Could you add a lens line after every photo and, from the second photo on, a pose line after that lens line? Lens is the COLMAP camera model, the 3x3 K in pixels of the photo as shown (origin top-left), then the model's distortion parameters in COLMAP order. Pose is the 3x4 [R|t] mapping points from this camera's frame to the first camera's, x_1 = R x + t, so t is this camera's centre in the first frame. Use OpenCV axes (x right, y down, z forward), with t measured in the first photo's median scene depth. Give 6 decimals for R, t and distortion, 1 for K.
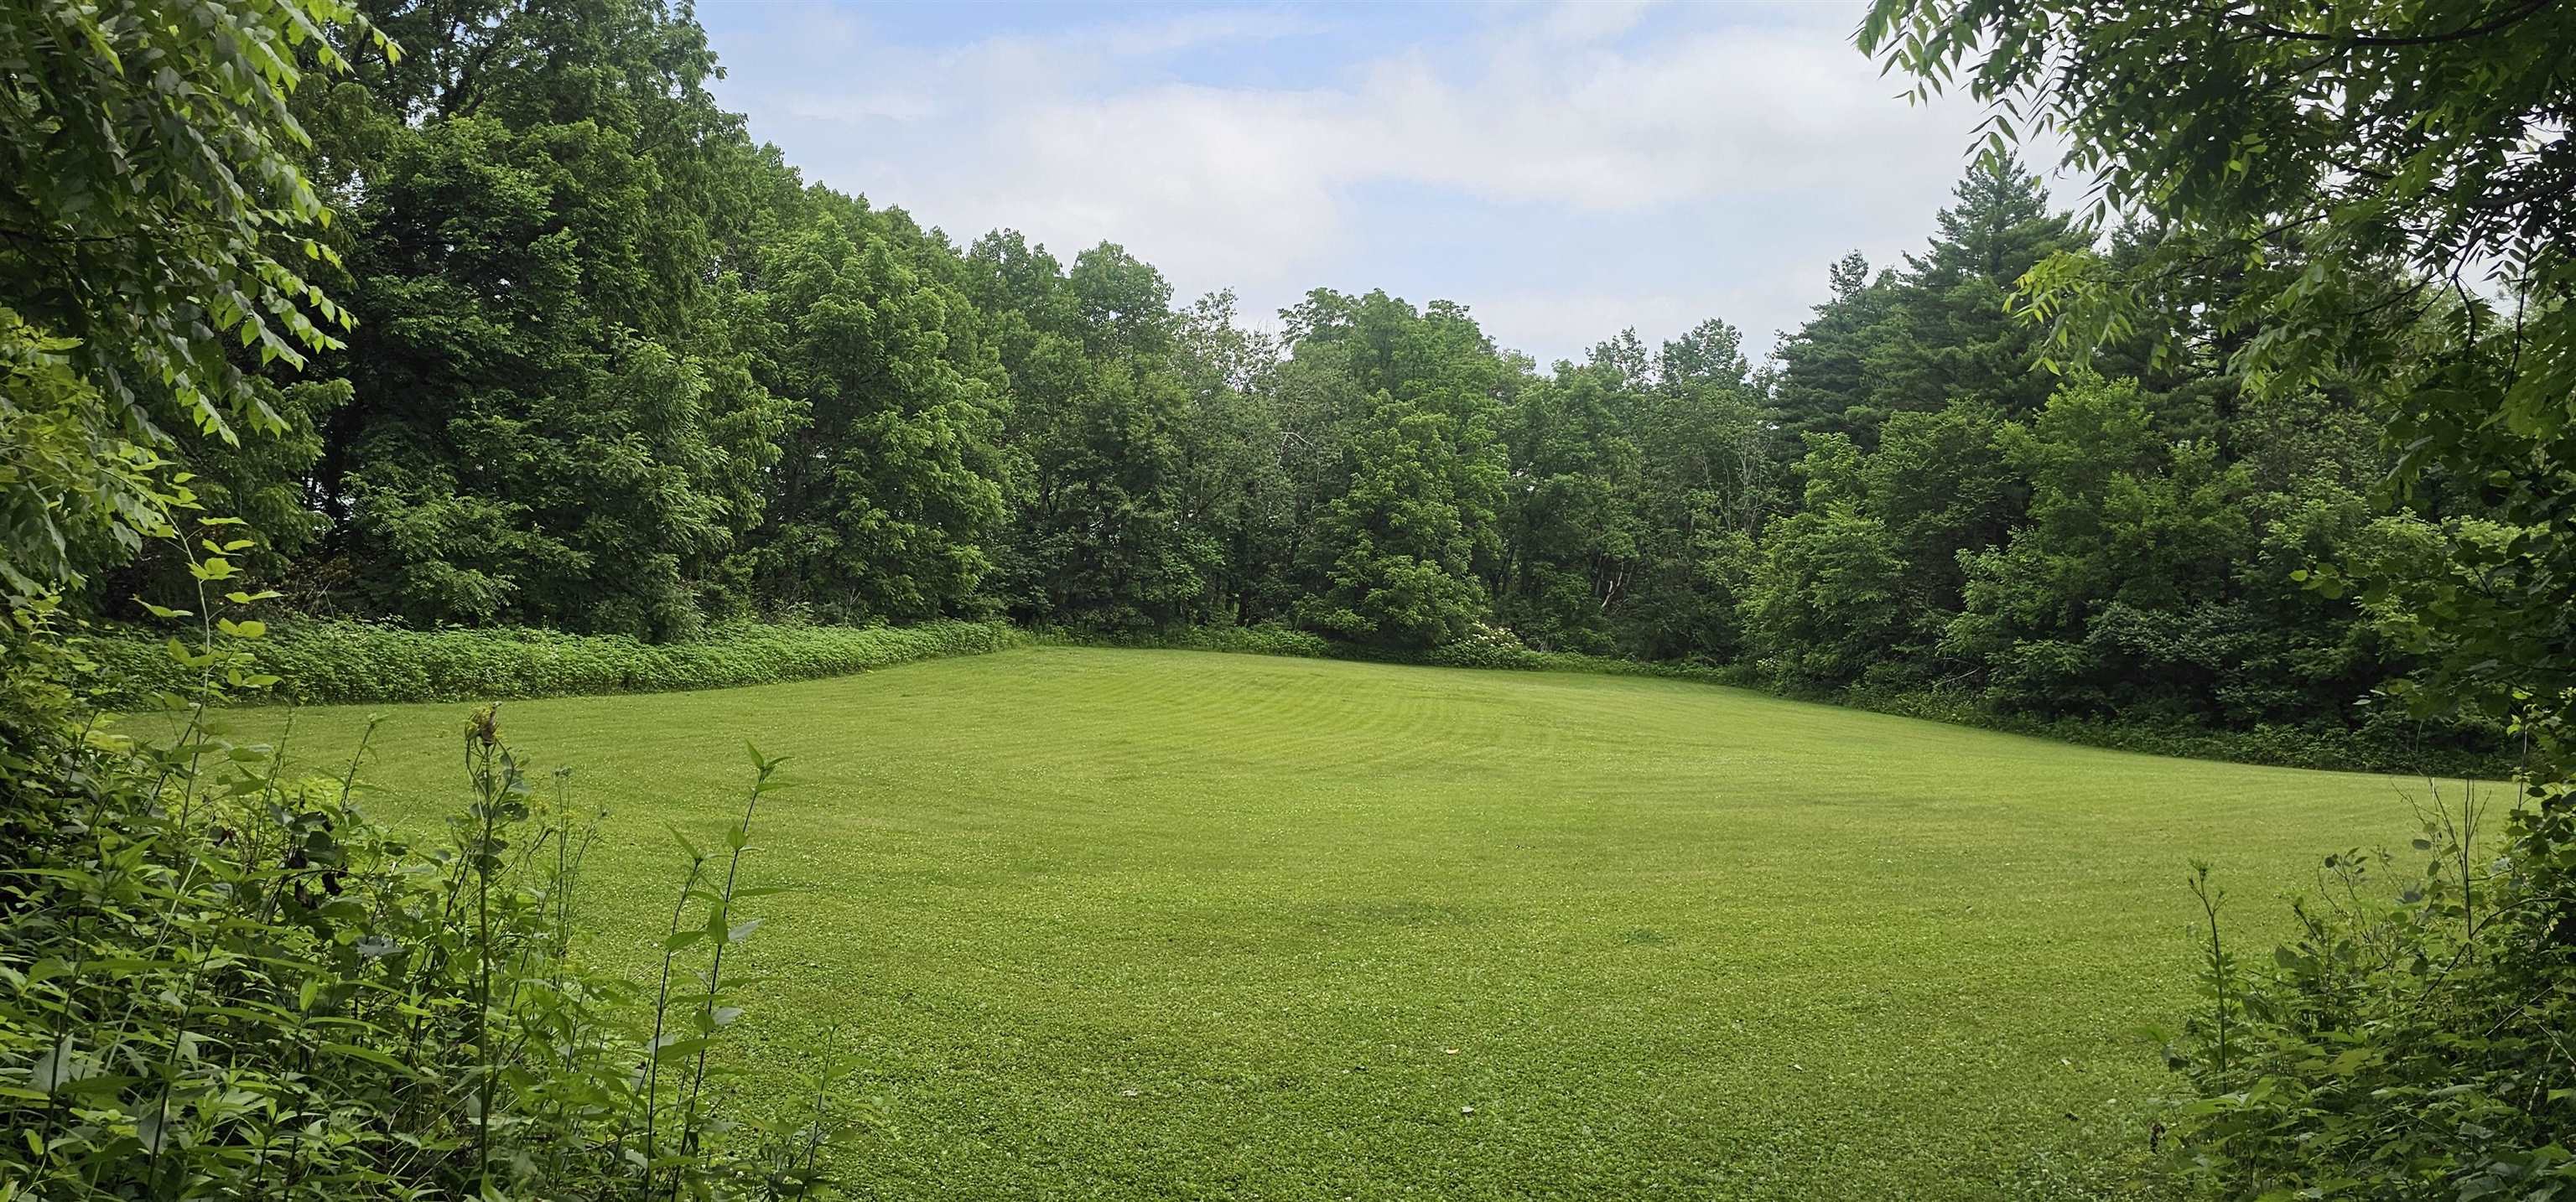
lens RADIAL K [[1826.9, 0, 1200.3], [0, 1826.9, 598.9], [0, 0, 1]] dist [0.133718, -0.177856]
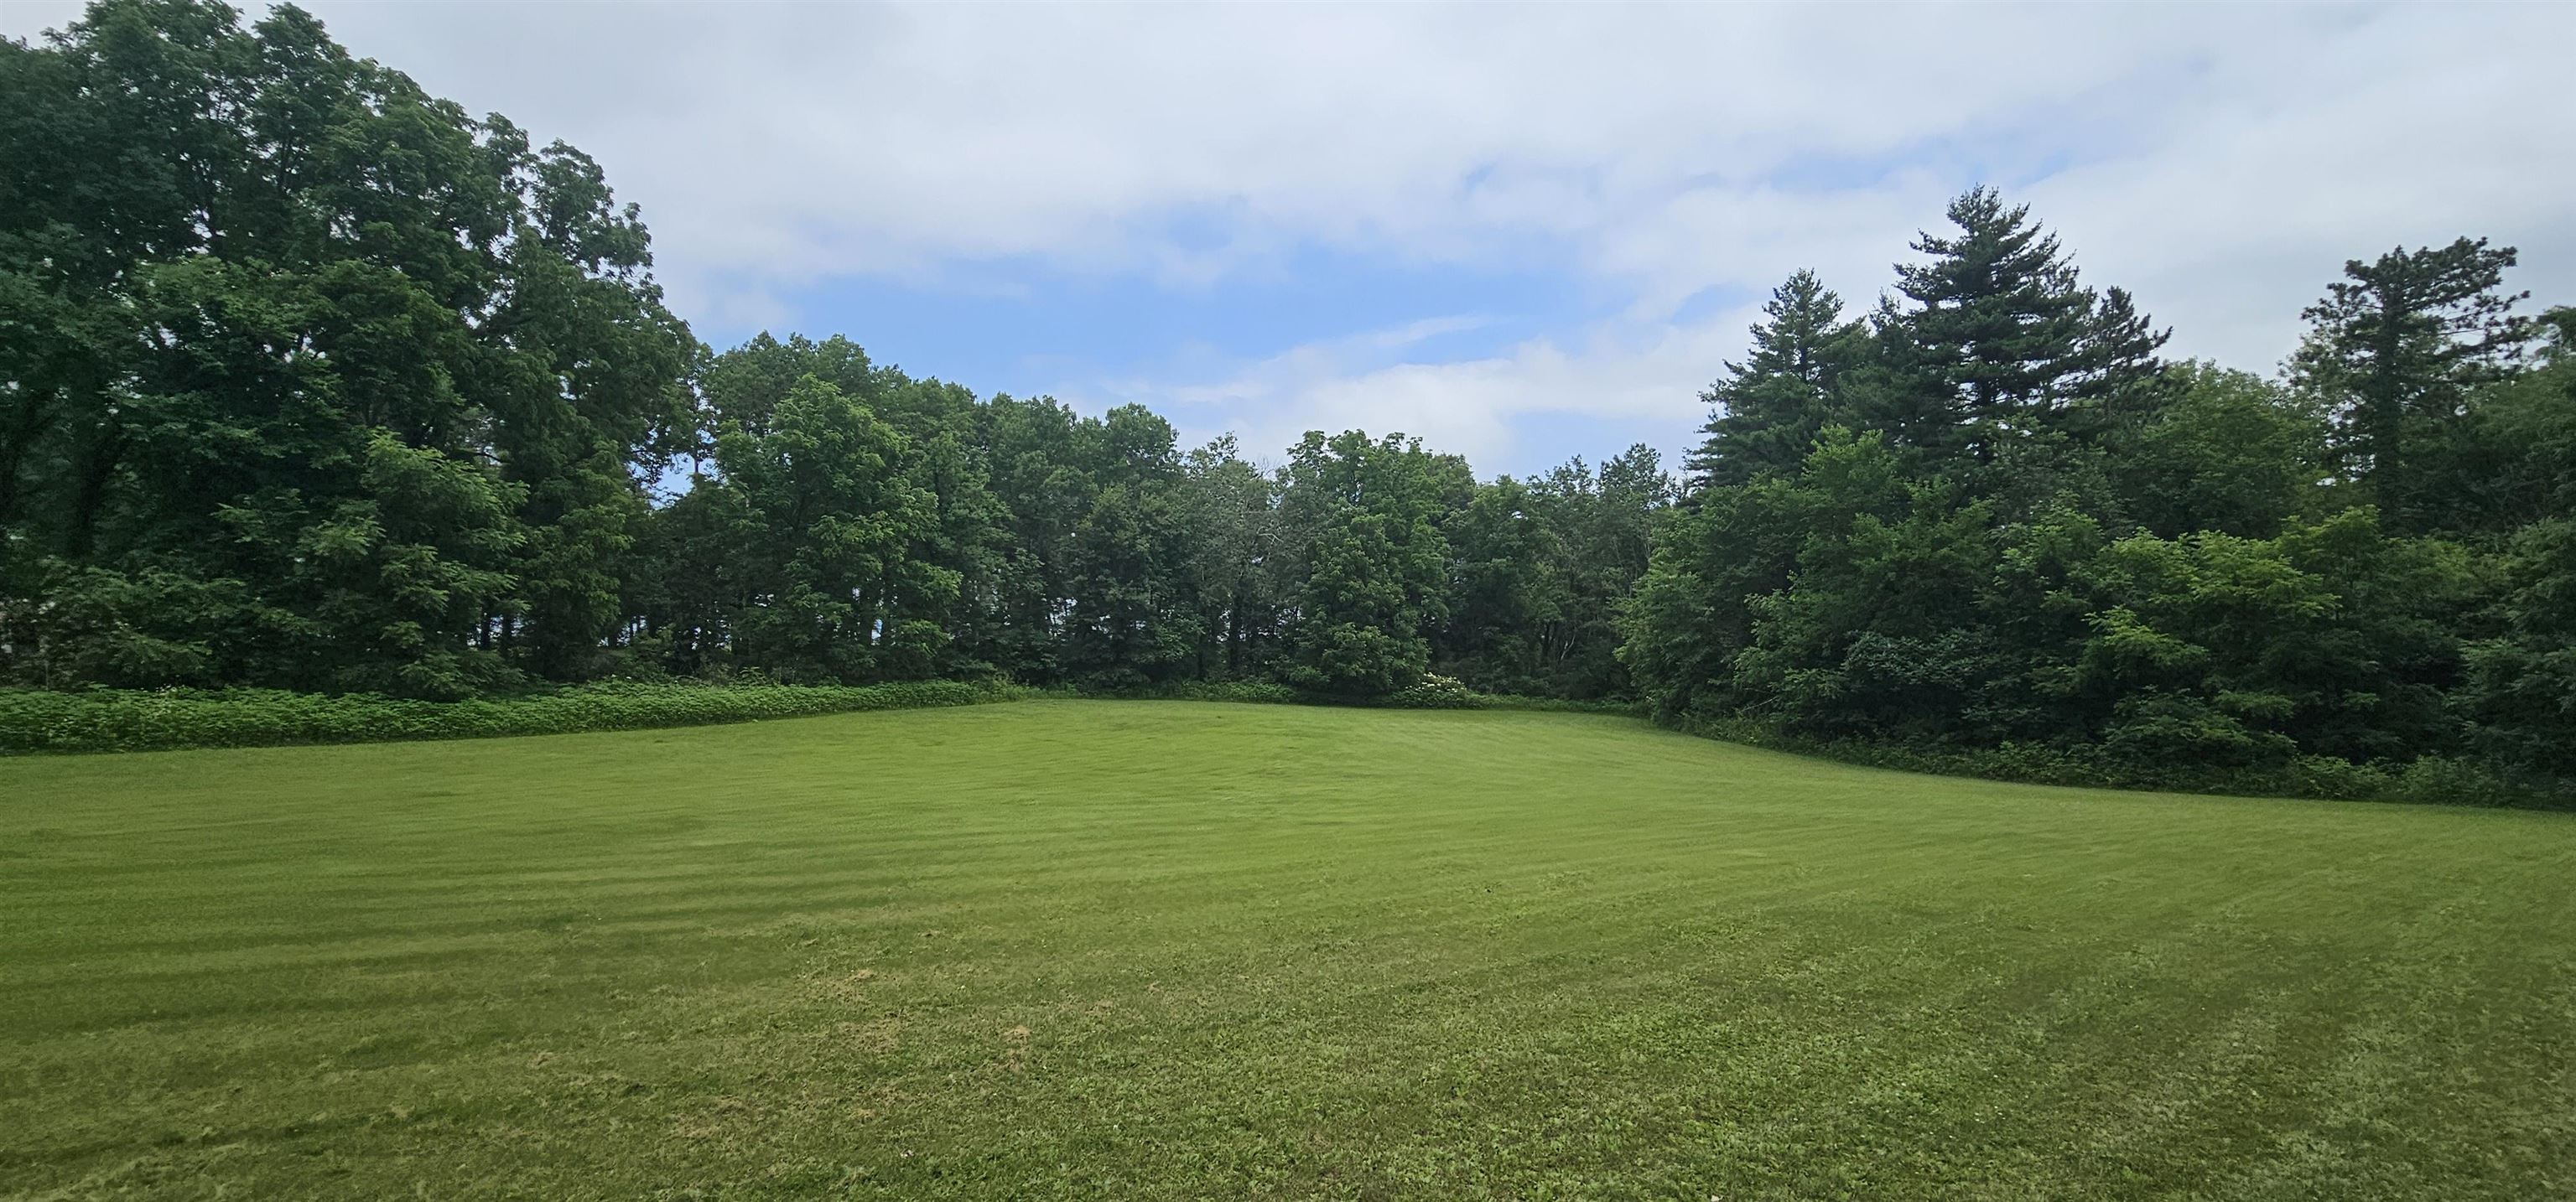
lens RADIAL K [[1069.8, 0, 1287.7], [0, 1069.8, 638.6], [0, 0, 1]] dist [-0.014380, -0.000036]
pose [[0.983491, -0.034999, -0.177540, 0.215707], [0.028729, 0.998874, -0.037763, 0.015729], [0.178661, 0.032039, 0.983389, 0.264362]]
